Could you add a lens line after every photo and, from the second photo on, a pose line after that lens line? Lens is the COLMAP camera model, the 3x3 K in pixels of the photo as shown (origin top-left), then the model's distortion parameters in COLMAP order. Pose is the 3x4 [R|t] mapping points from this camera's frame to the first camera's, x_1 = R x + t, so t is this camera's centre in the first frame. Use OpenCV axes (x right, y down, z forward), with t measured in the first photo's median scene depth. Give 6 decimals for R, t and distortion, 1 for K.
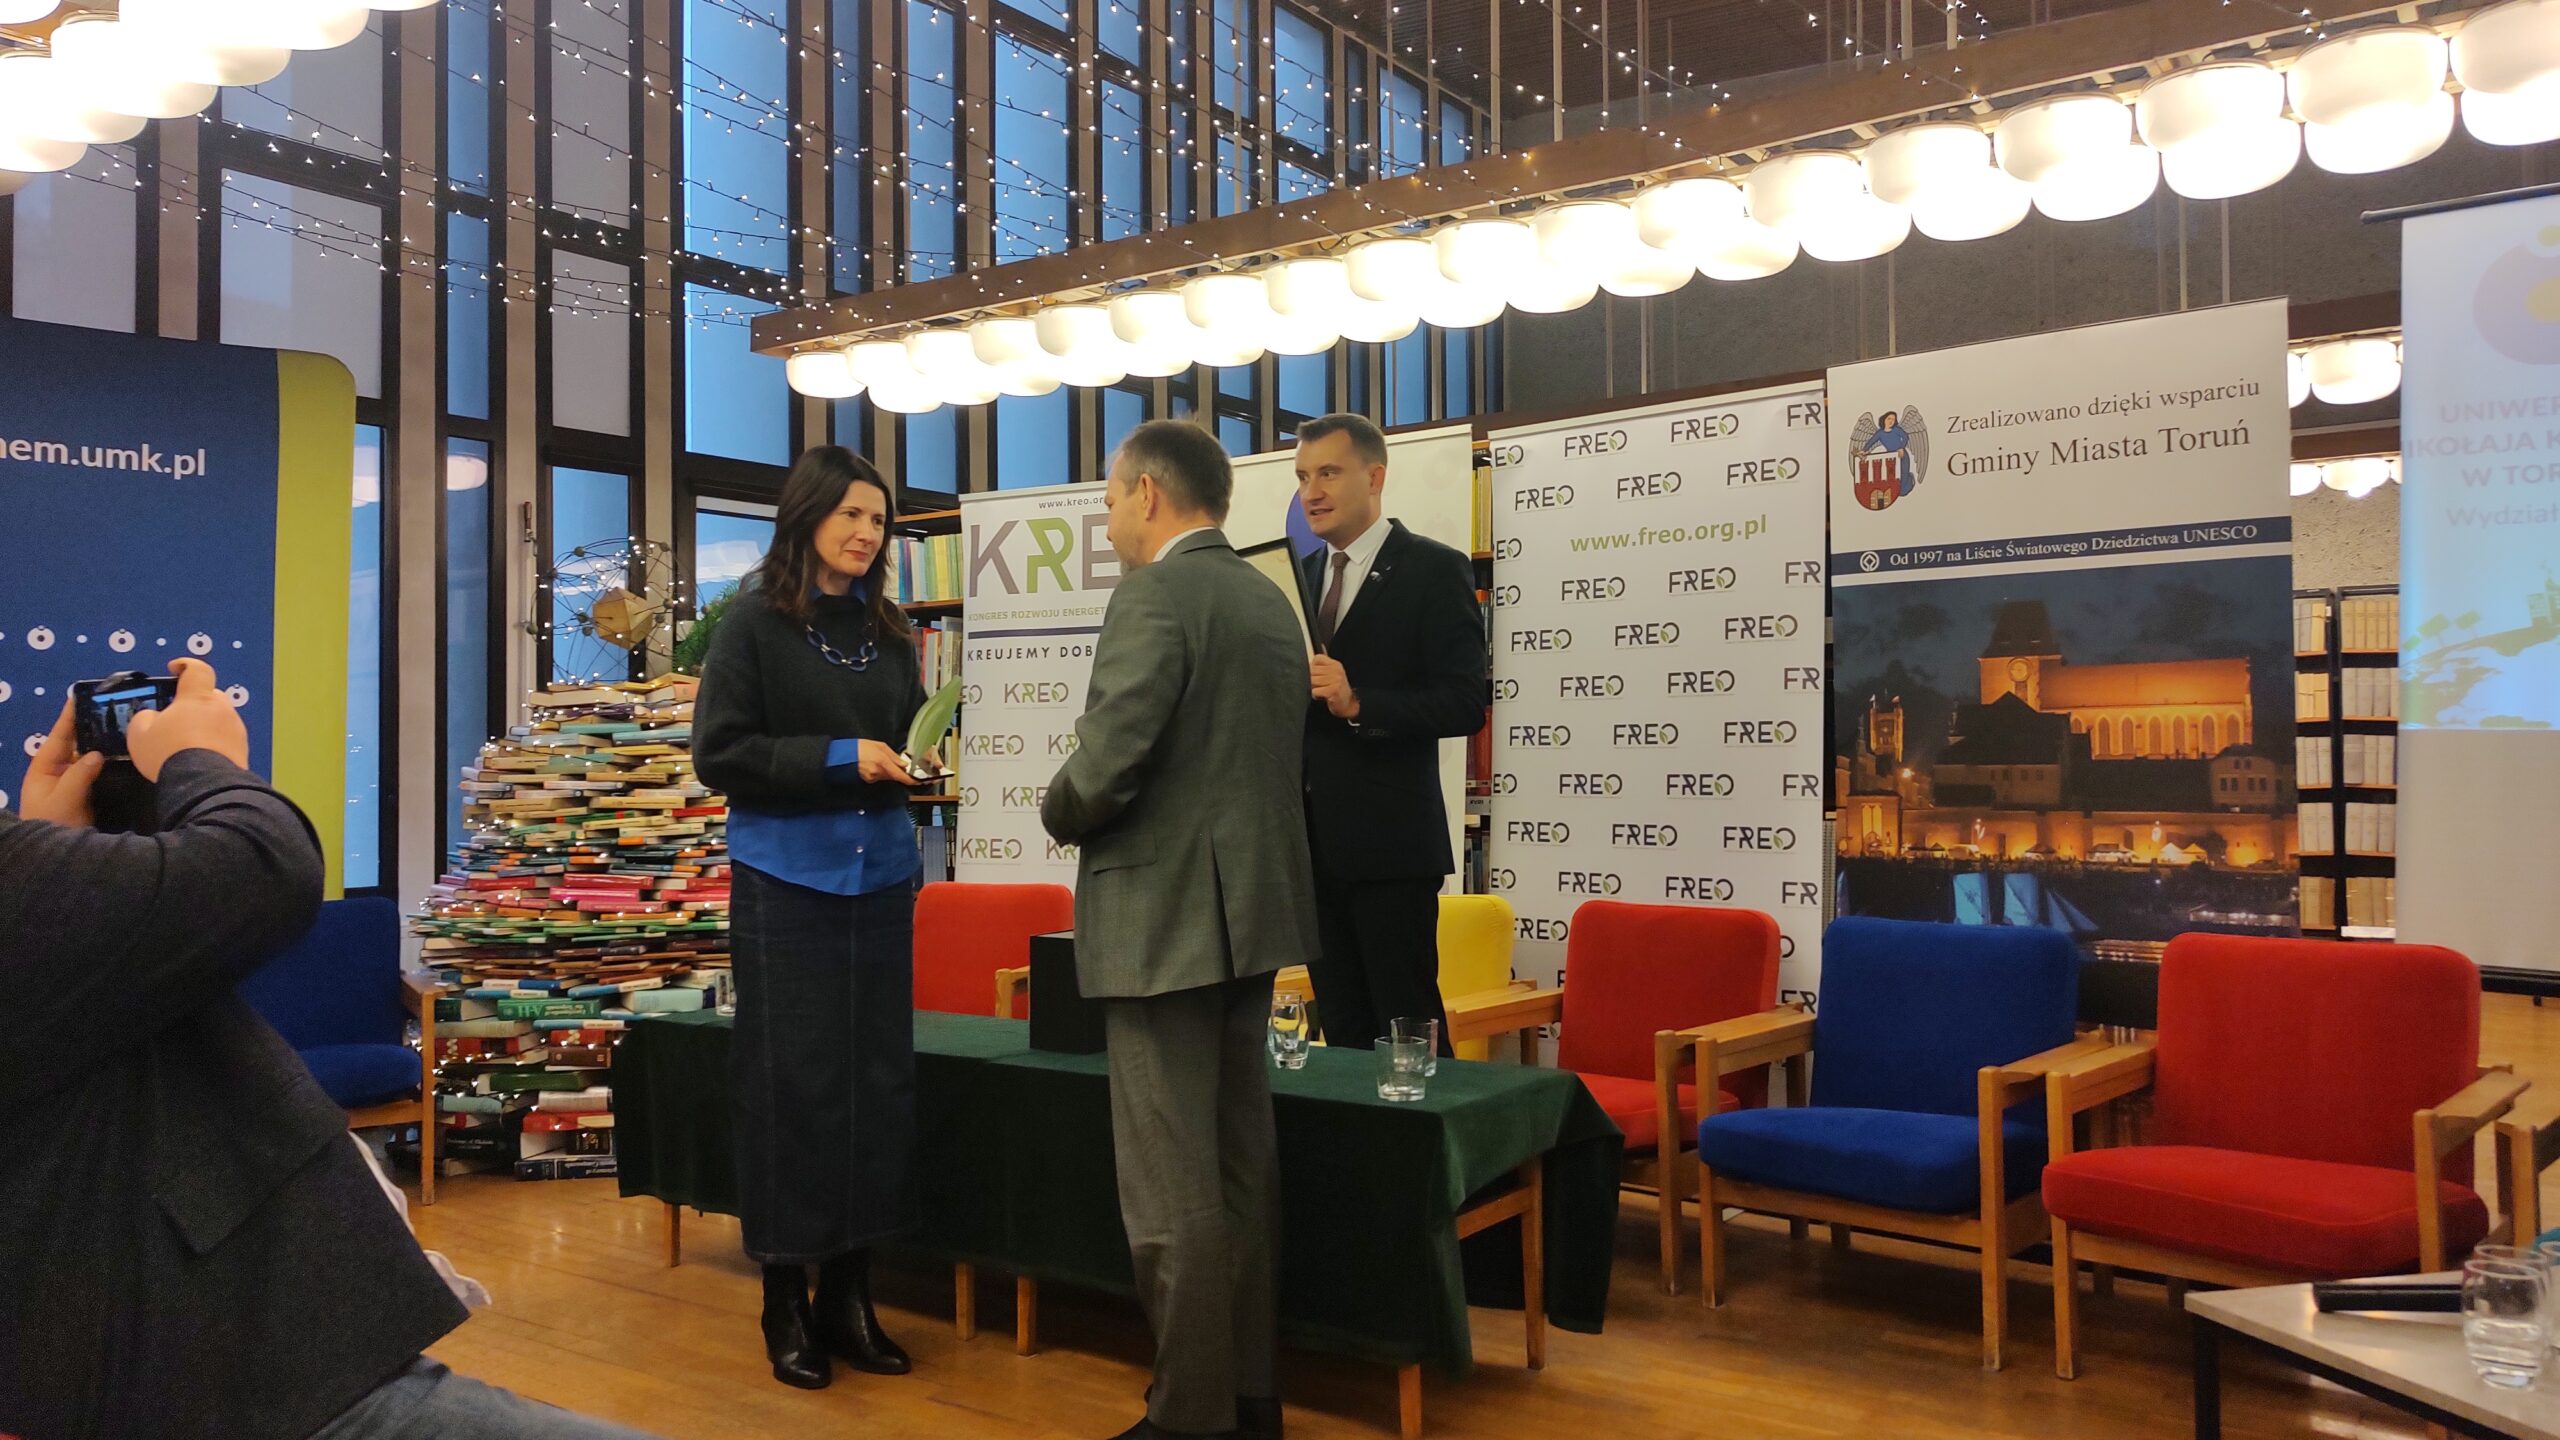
lens RADIAL K [[1825.7, 0, 1263.7], [0, 1825.7, 716.7], [0, 0, 1]] dist [0.028155, -0.031026]
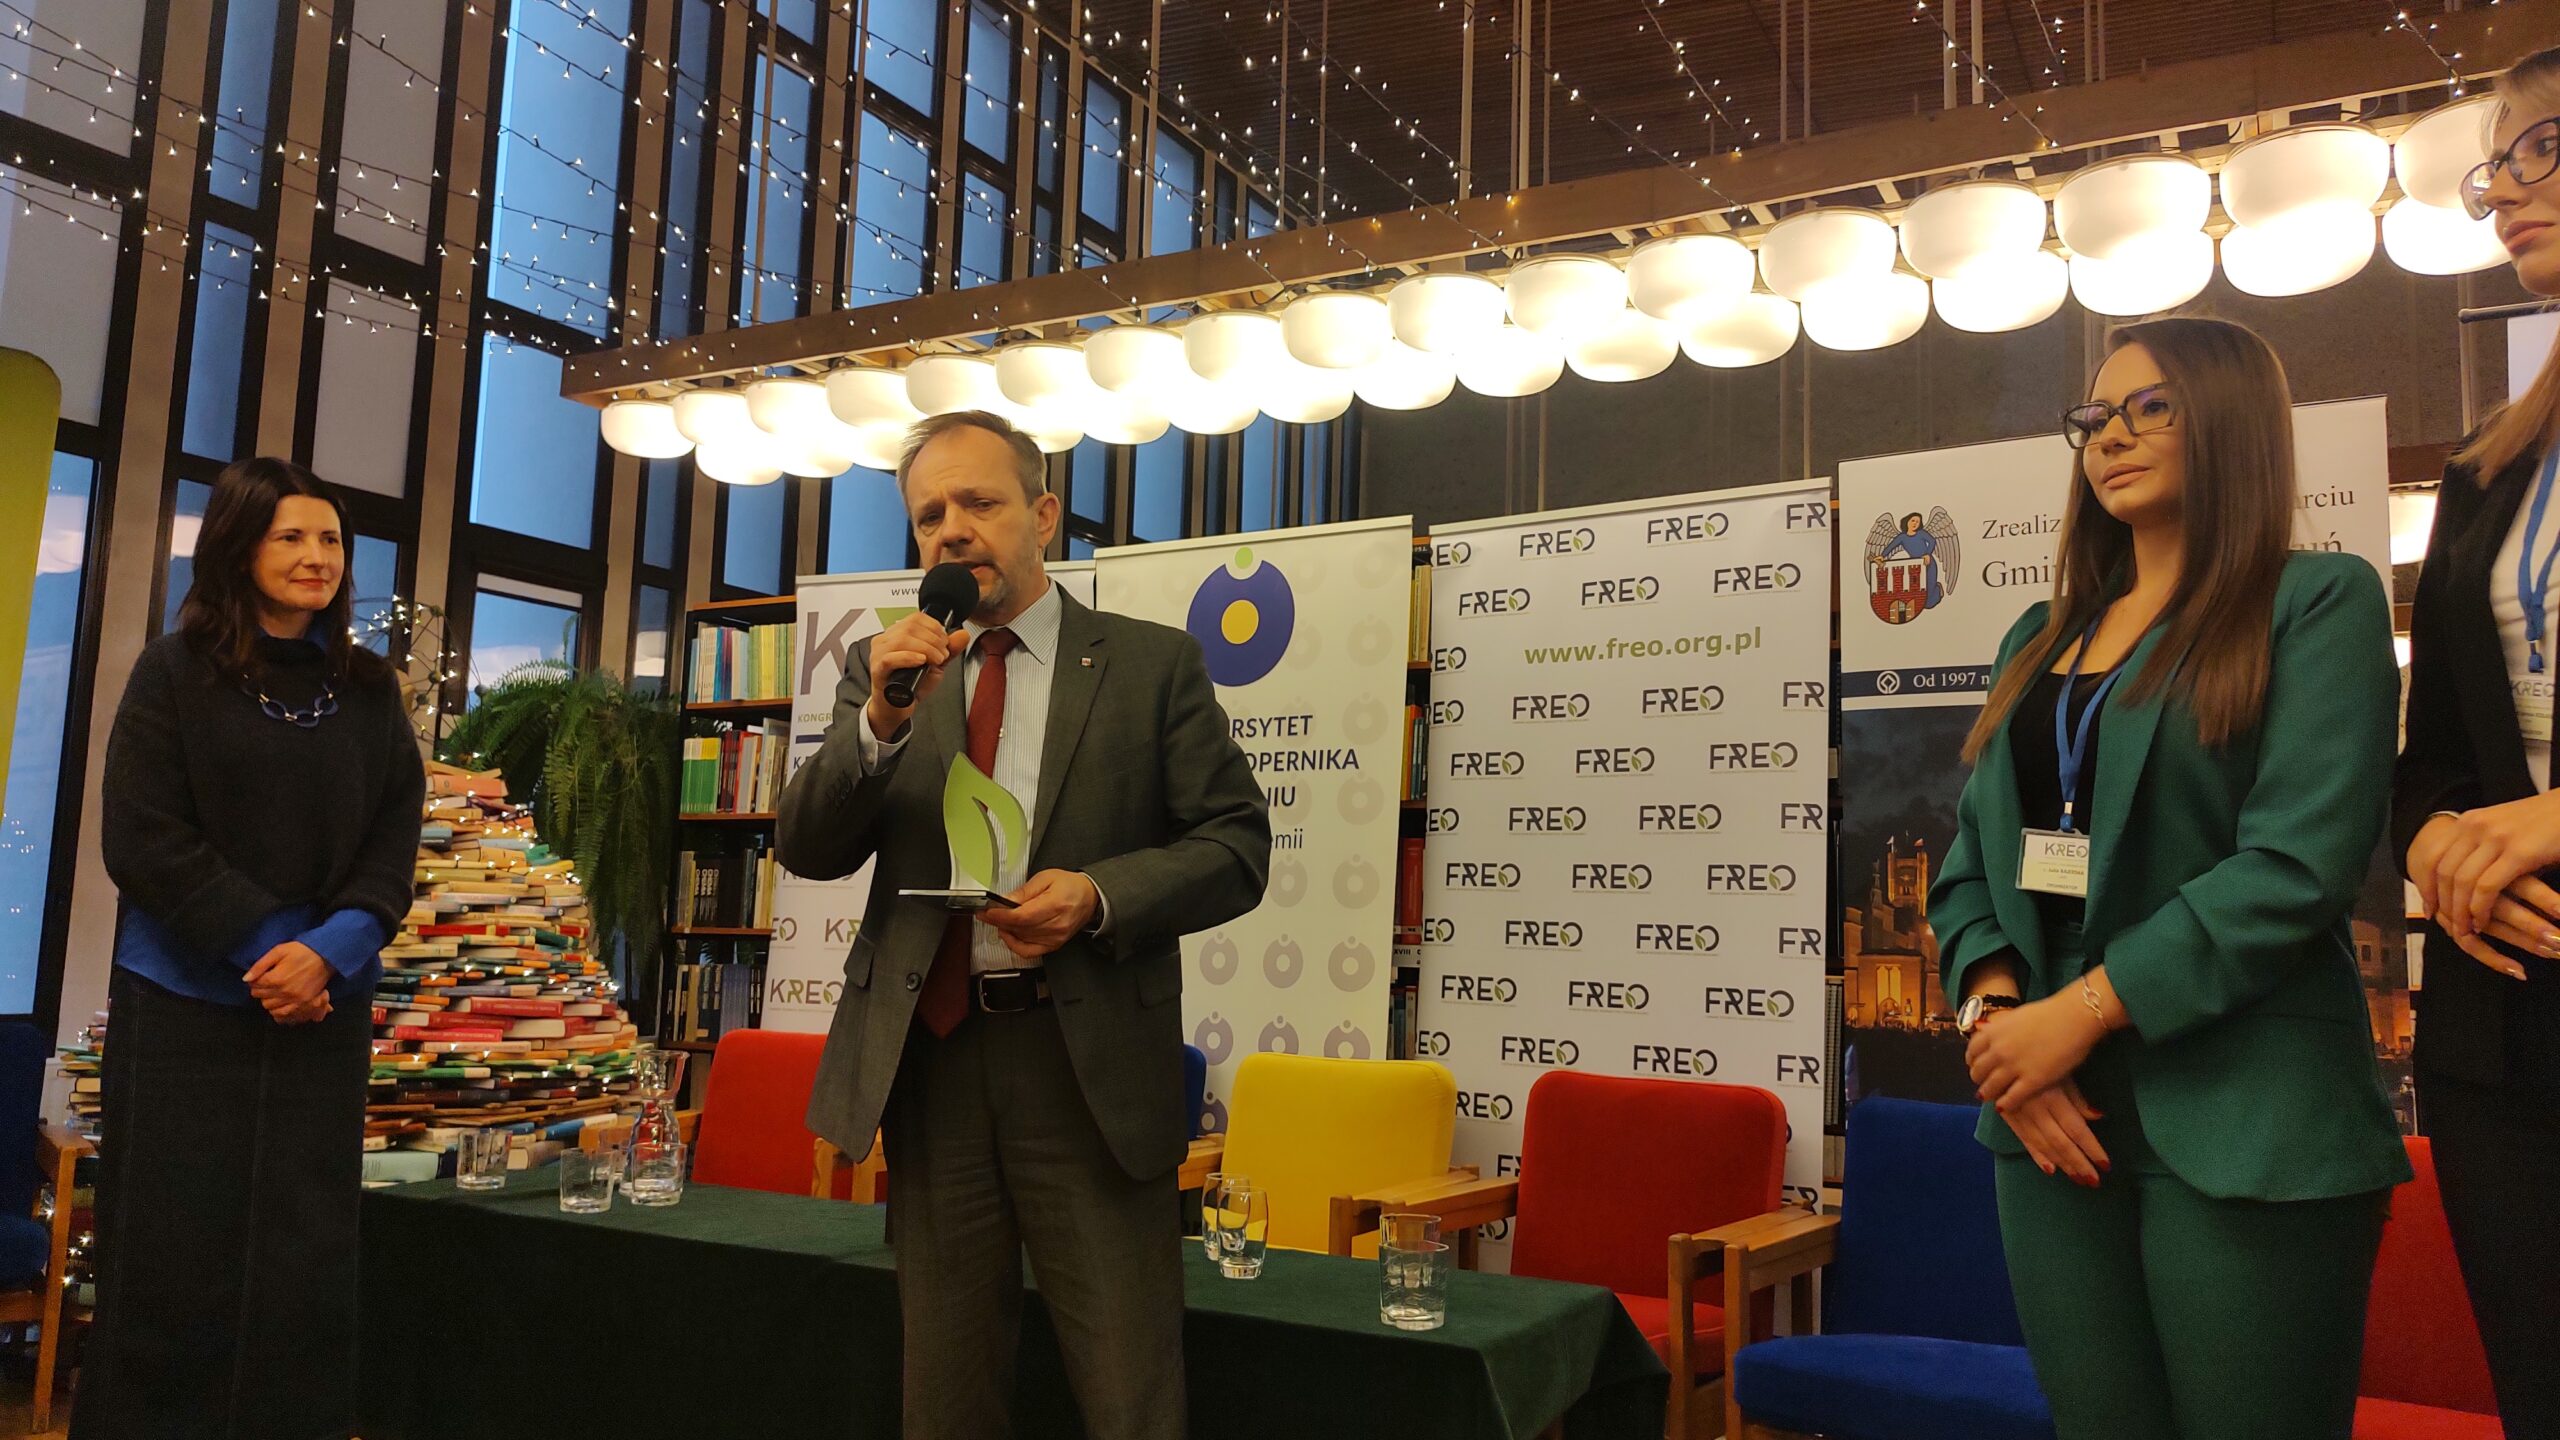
lens RADIAL K [[1825.7, 0, 1264.0], [0, 1825.7, 727.0], [0, 0, 1]] dist [0.028155, -0.031026]
pose [[0.992733, 0.049803, 0.109546, -0.047999], [-0.040049, 0.995181, -0.089504, 0.021929], [-0.113476, 0.084467, 0.989944, 0.155845]]
